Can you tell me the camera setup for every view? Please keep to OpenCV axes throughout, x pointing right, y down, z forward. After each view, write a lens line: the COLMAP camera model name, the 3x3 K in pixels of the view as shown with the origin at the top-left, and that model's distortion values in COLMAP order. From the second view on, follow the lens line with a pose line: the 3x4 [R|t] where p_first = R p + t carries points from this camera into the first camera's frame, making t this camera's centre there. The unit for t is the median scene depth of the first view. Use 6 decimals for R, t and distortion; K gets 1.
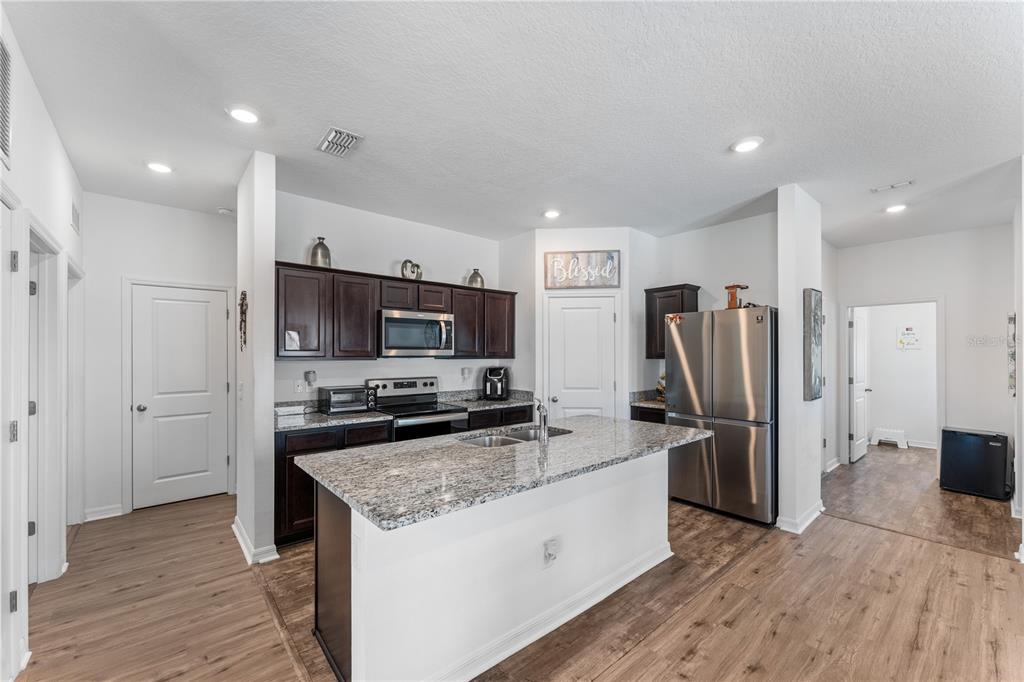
lens RADIAL K [[411.8, 0, 508.9], [0, 411.8, 355.2], [0, 0, 1]] dist [0.002460, 0.000099]
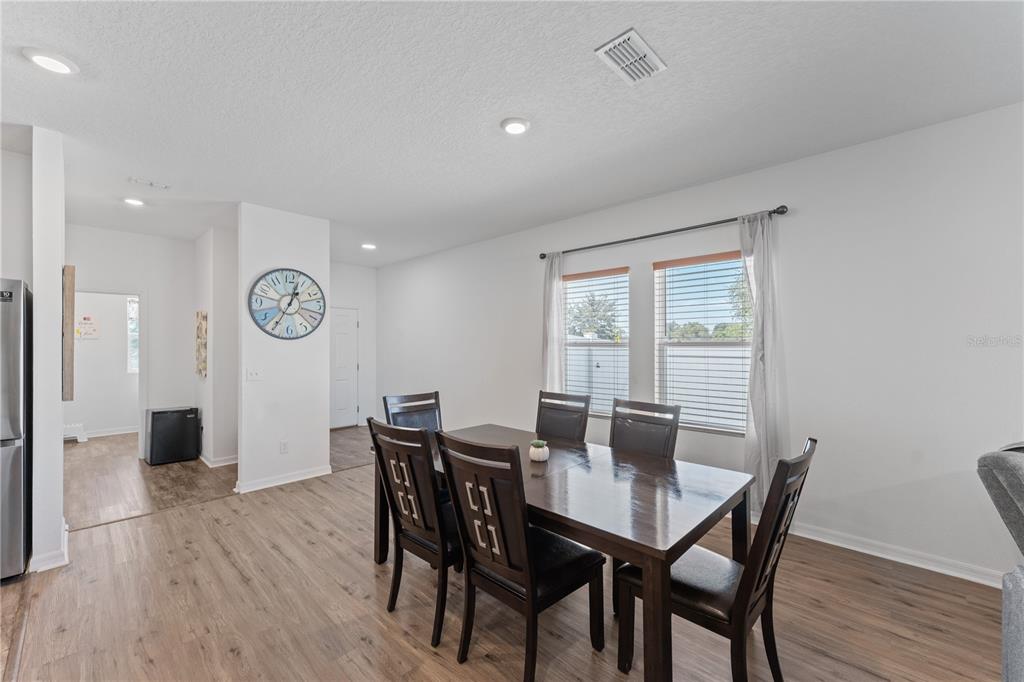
lens RADIAL K [[408.0, 0, 512.0], [0, 408.0, 341.0], [0, 0, 1]] dist [-0.001456, -0.000083]
pose [[-0.112417, 0.006195, 0.993642, -0.166701], [0.003518, 0.999977, -0.005836, -0.000932], [-0.993655, 0.002839, -0.112436, 0.176150]]
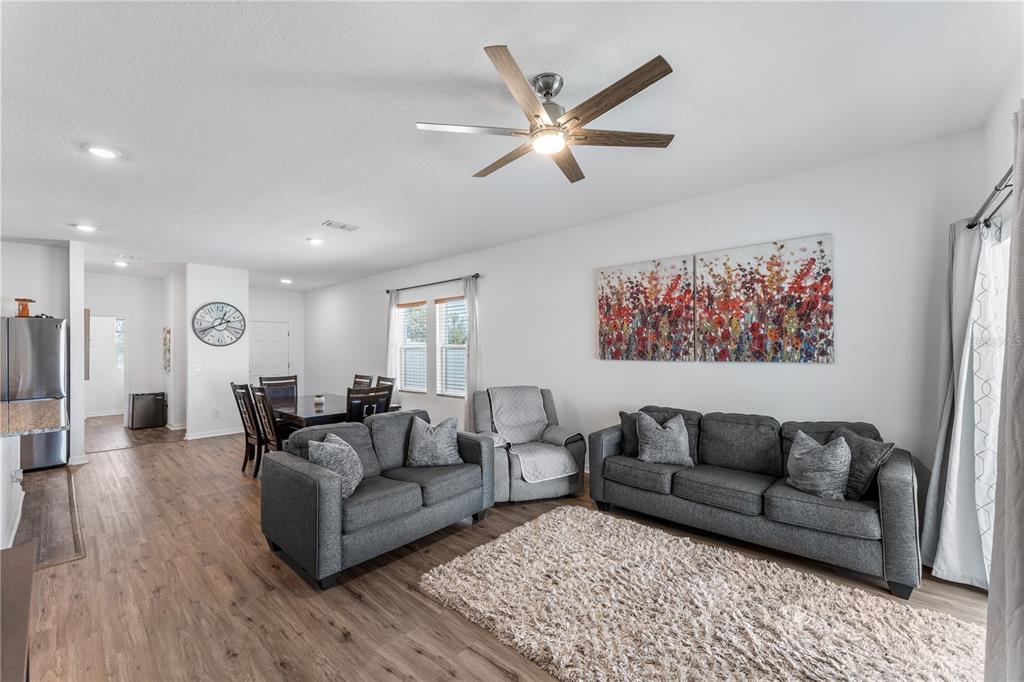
lens RADIAL K [[408.0, 0, 512.0], [0, 408.0, 341.0], [0, 0, 1]] dist [-0.001456, -0.000083]
pose [[-0.133296, 0.015108, 0.990961, -0.900728], [0.010654, 0.999848, -0.013811, 0.001468], [-0.991019, 0.008717, -0.133437, -0.351272]]
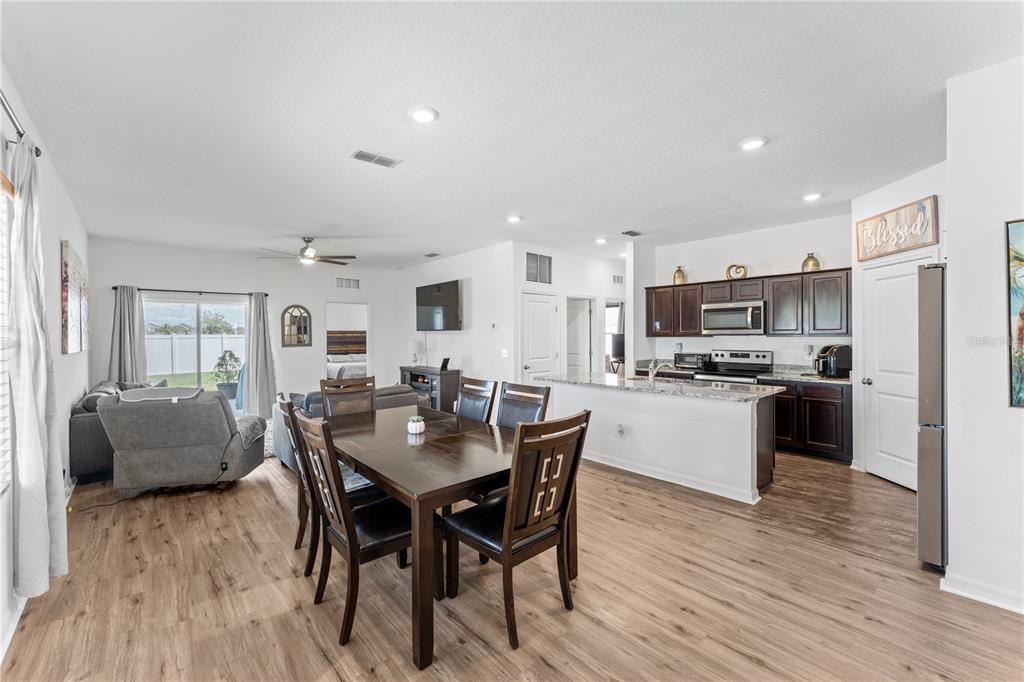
lens RADIAL K [[408.0, 0, 512.0], [0, 408.0, 341.0], [0, 0, 1]] dist [-0.001456, -0.000083]
pose [[0.033545, 0.013390, -0.999348, 1.131218], [0.005016, 0.999895, 0.013566, 0.002268], [0.999425, -0.005467, 0.033474, 0.213070]]
